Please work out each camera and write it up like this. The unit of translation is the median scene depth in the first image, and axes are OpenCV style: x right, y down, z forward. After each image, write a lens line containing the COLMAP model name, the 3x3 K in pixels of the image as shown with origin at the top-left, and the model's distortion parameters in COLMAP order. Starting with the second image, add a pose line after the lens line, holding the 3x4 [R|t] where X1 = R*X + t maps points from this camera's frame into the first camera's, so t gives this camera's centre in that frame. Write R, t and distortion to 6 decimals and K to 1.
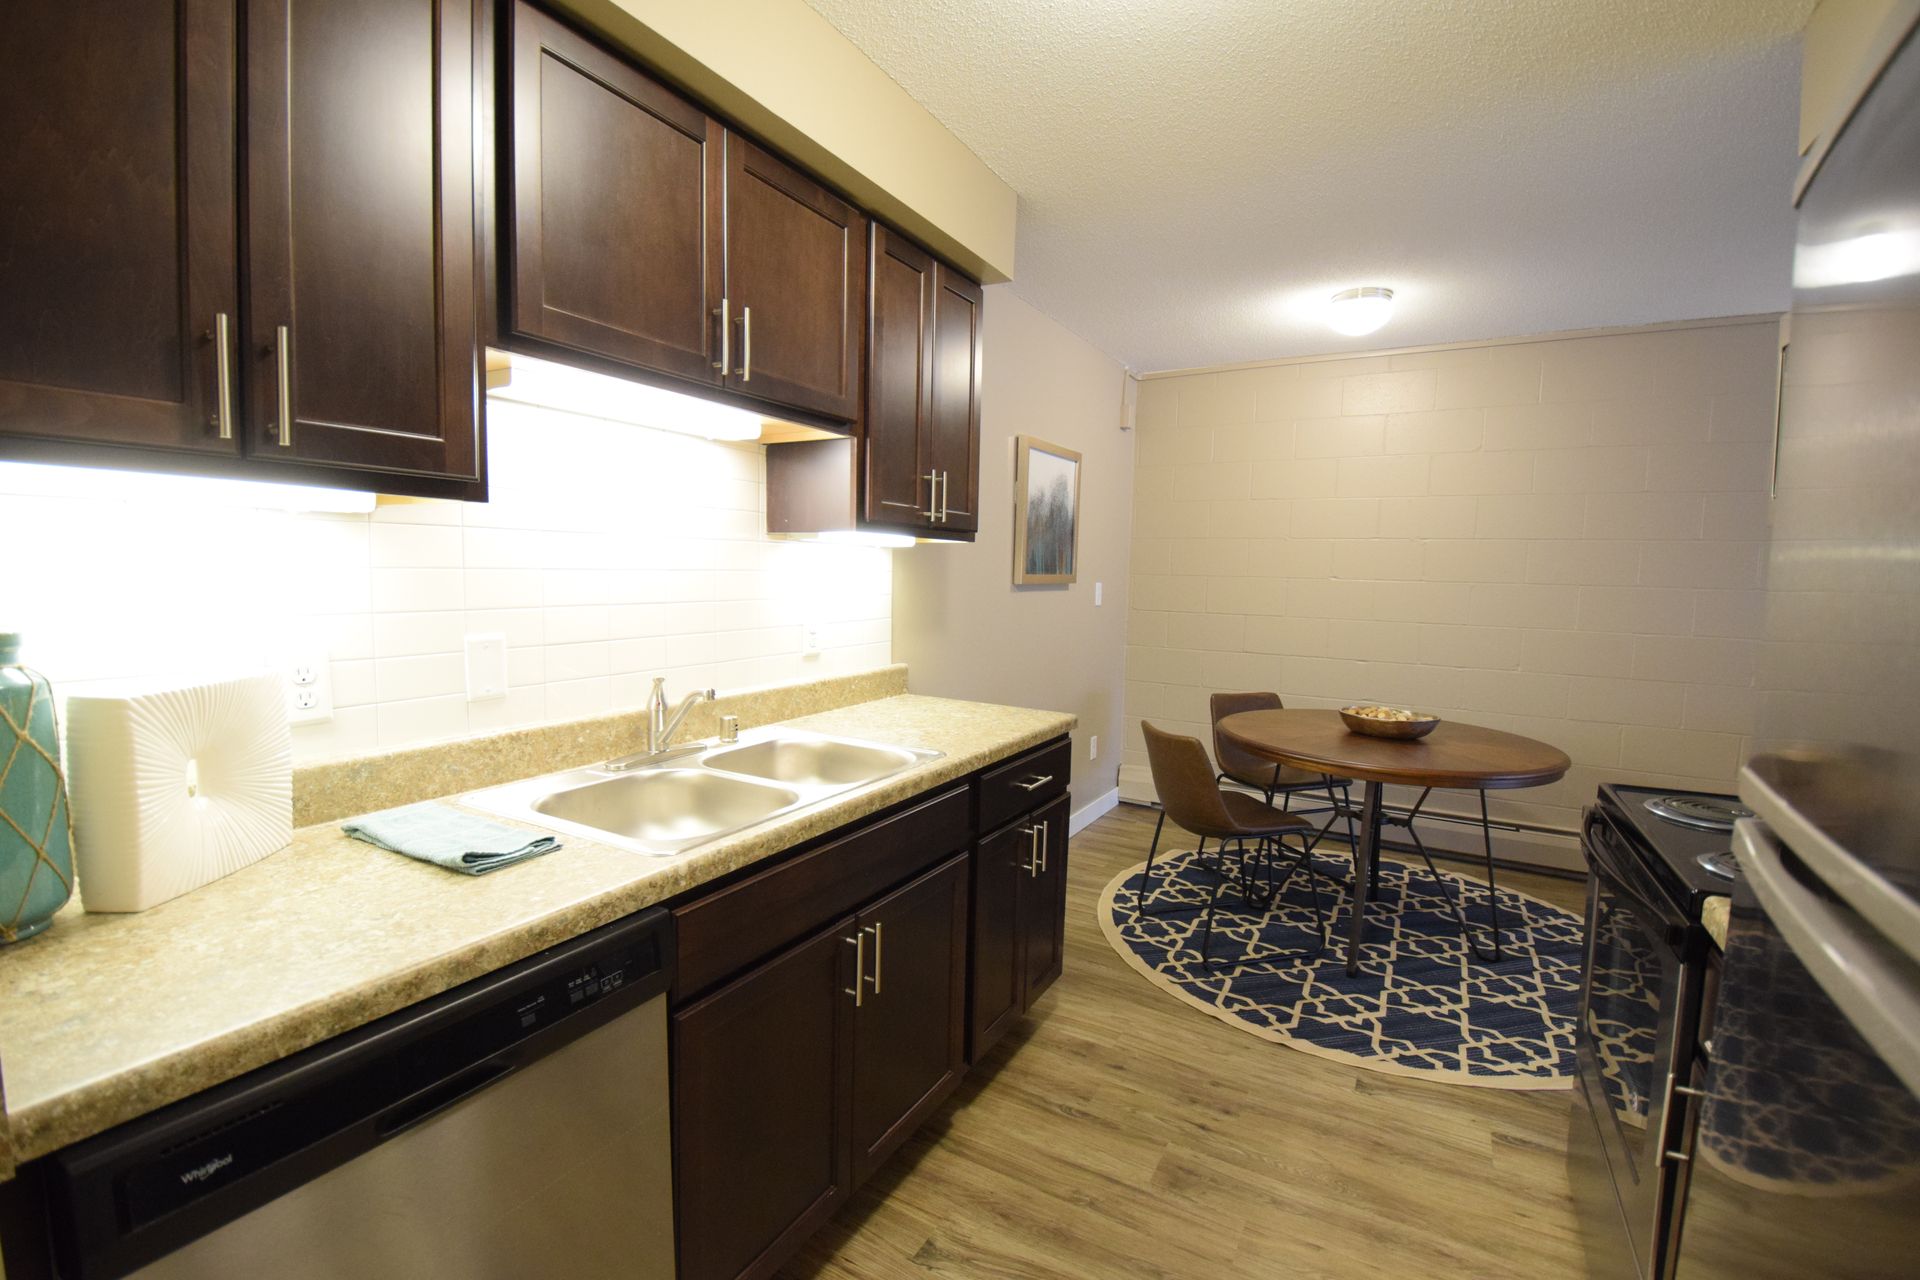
lens RADIAL K [[840.7, 0, 948.8], [0, 840.7, 635.5], [0, 0, 1]] dist [0.011465, -0.019760]
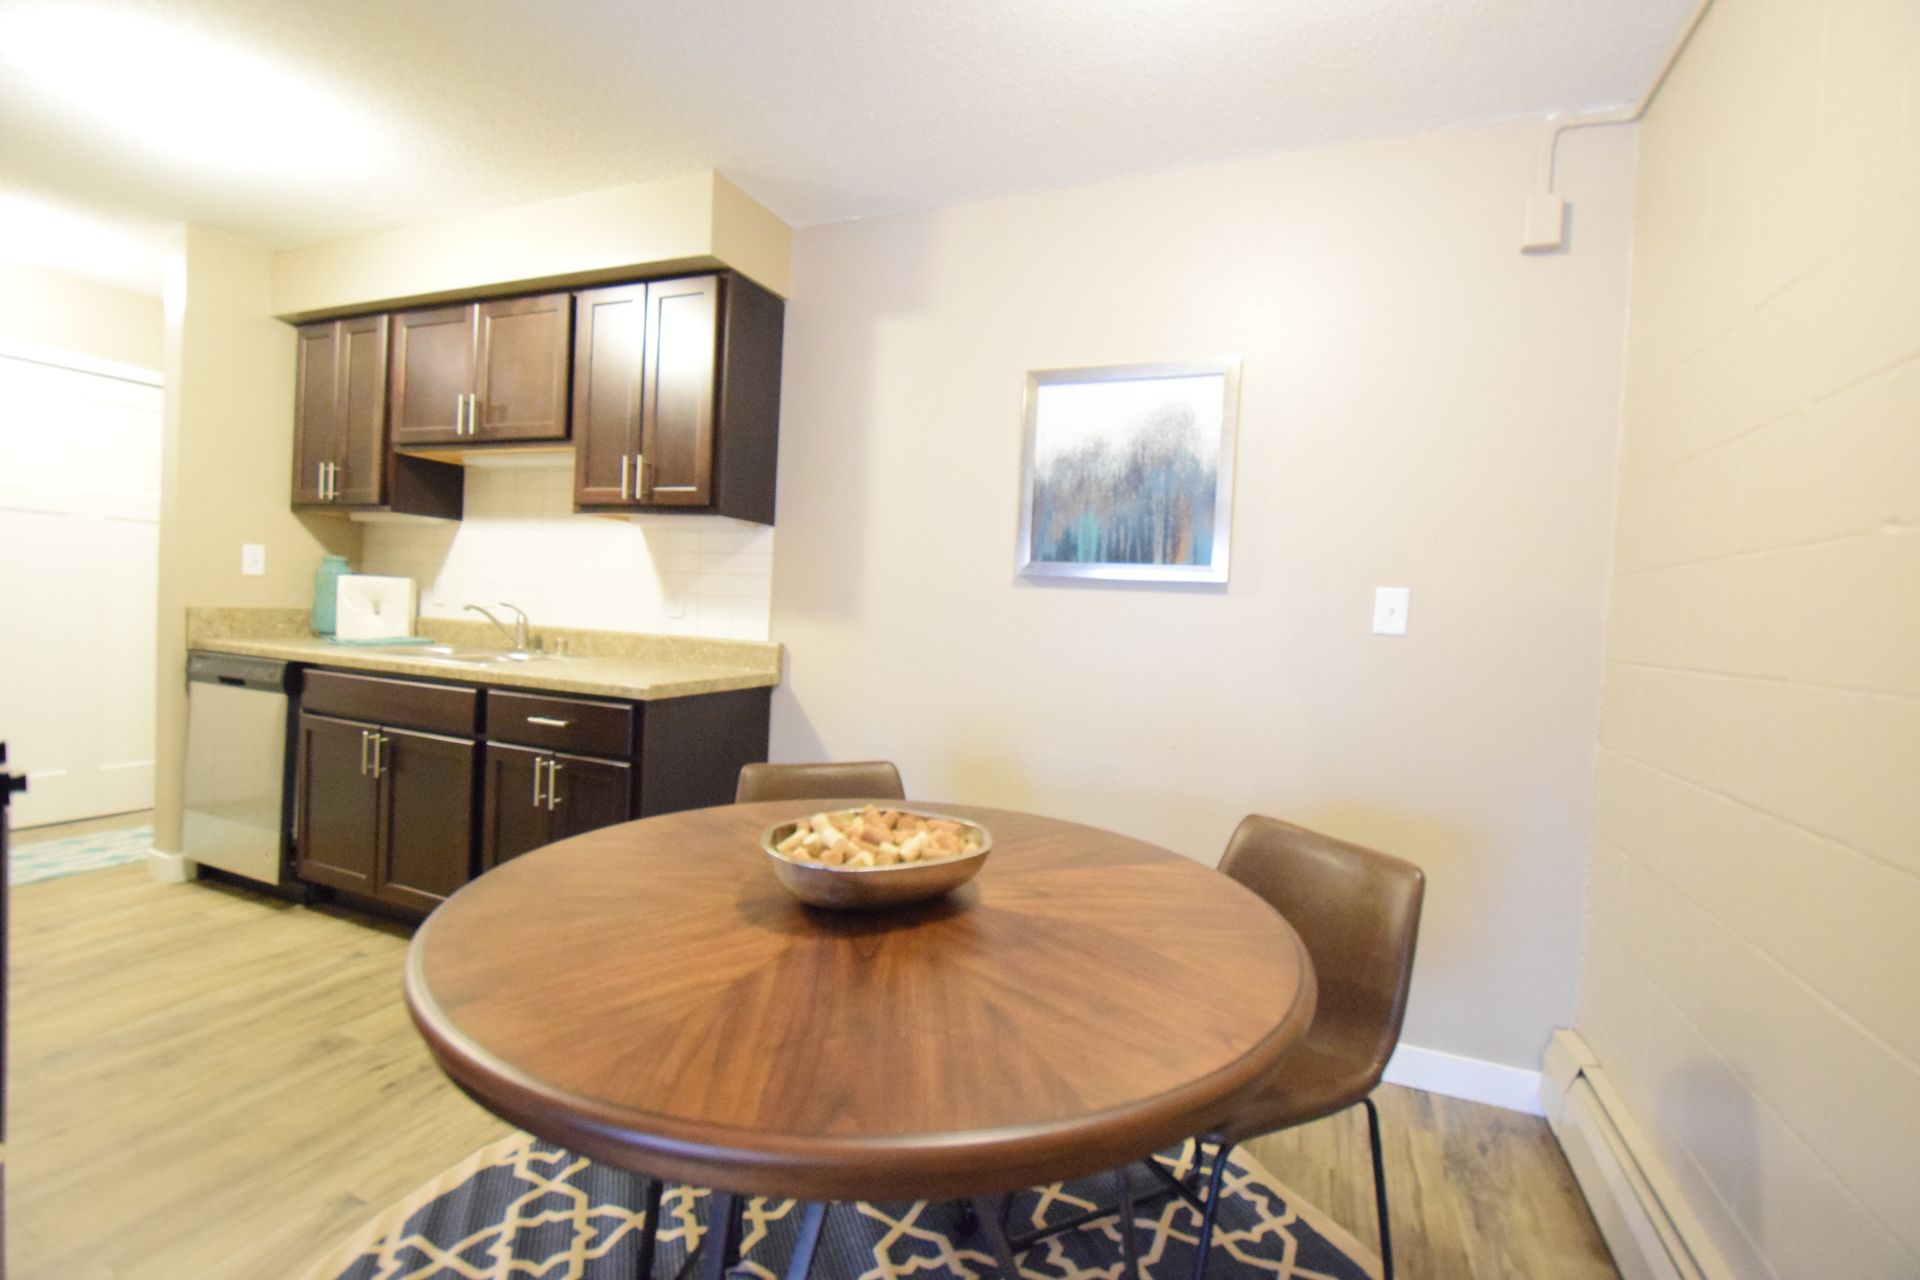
lens RADIAL K [[840.7, 0, 960.9], [0, 840.7, 635.2], [0, 0, 1]] dist [0.011465, -0.019760]
pose [[0.137968, 0.017585, -0.990281, 1.212515], [-0.127809, 0.991799, -0.000195, -0.005223], [0.982156, 0.126593, 0.139084, 1.307480]]
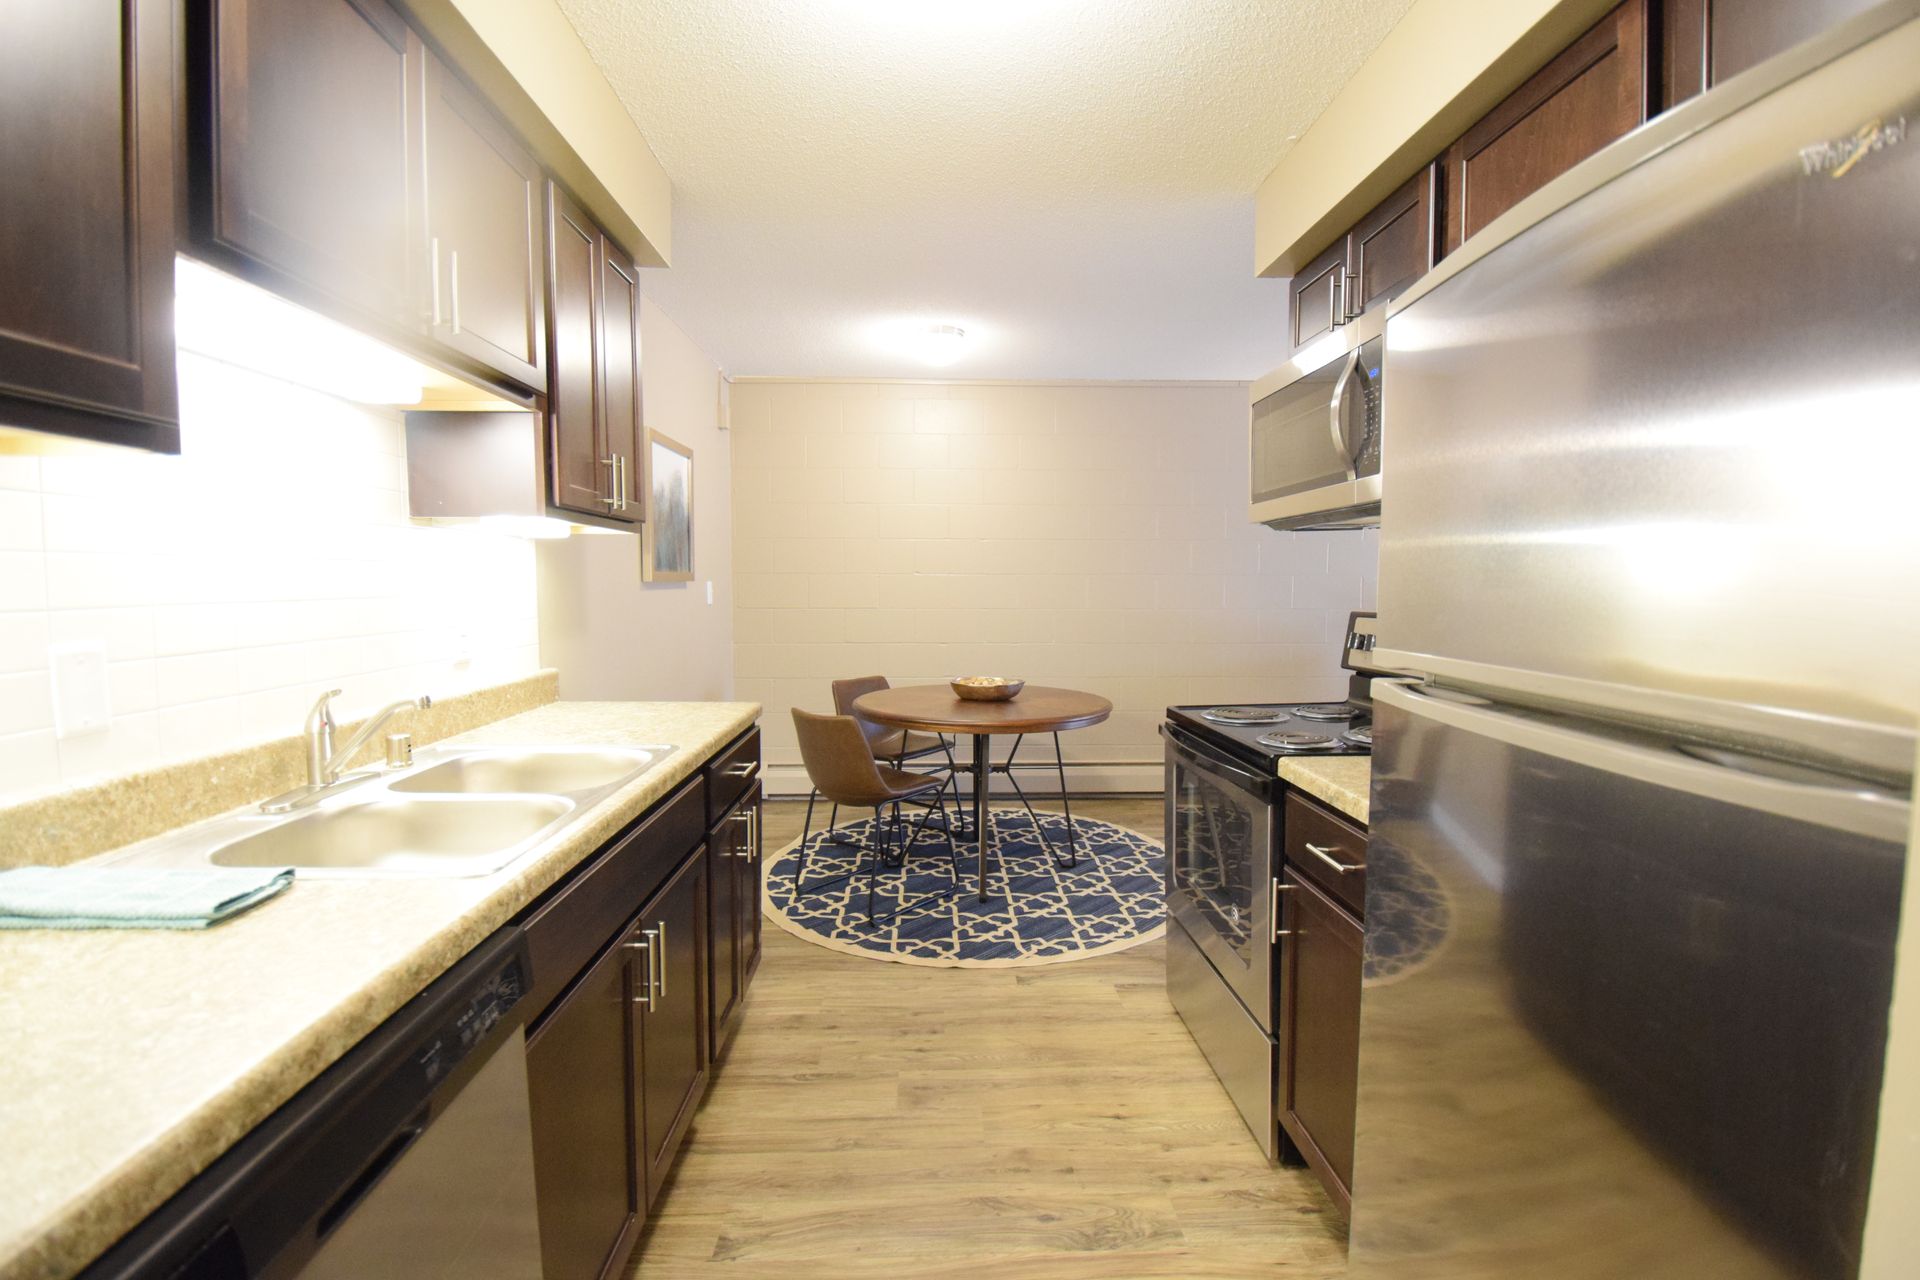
lens RADIAL K [[840.7, 0, 966.3], [0, 840.7, 629.1], [0, 0, 1]] dist [0.011465, -0.019760]
pose [[0.840715, -0.050922, 0.539078, -0.201422], [0.059700, 0.998216, 0.001189, 0.020709], [-0.538177, 0.031183, 0.842255, -0.000741]]
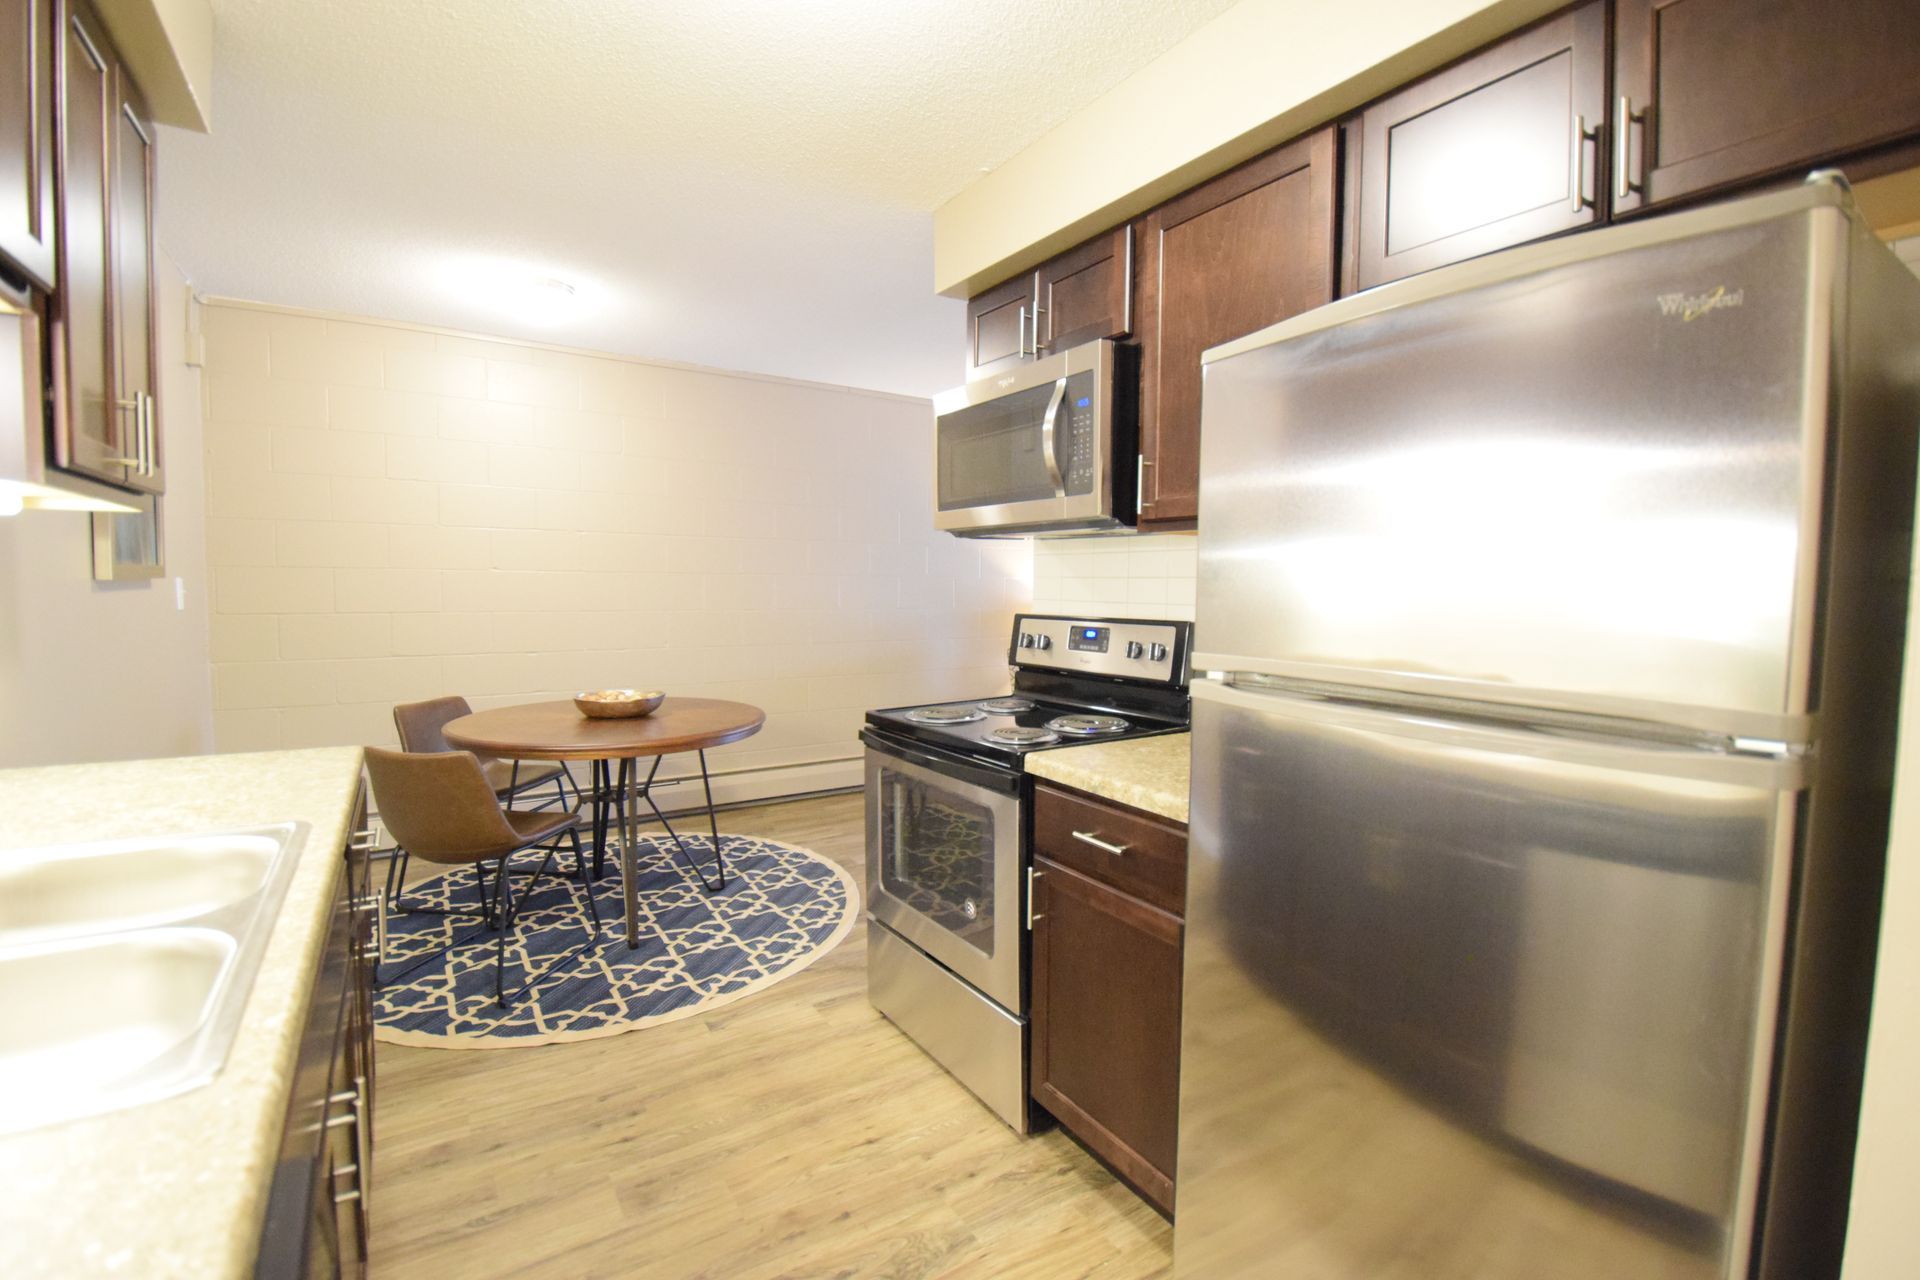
lens RADIAL K [[840.7, 0, 967.5], [0, 840.7, 626.8], [0, 0, 1]] dist [0.011465, -0.019760]
pose [[0.443609, -0.065915, 0.893793, -0.301867], [0.070665, 0.996759, 0.038435, -0.003483], [-0.893430, 0.046110, 0.446830, 0.180753]]
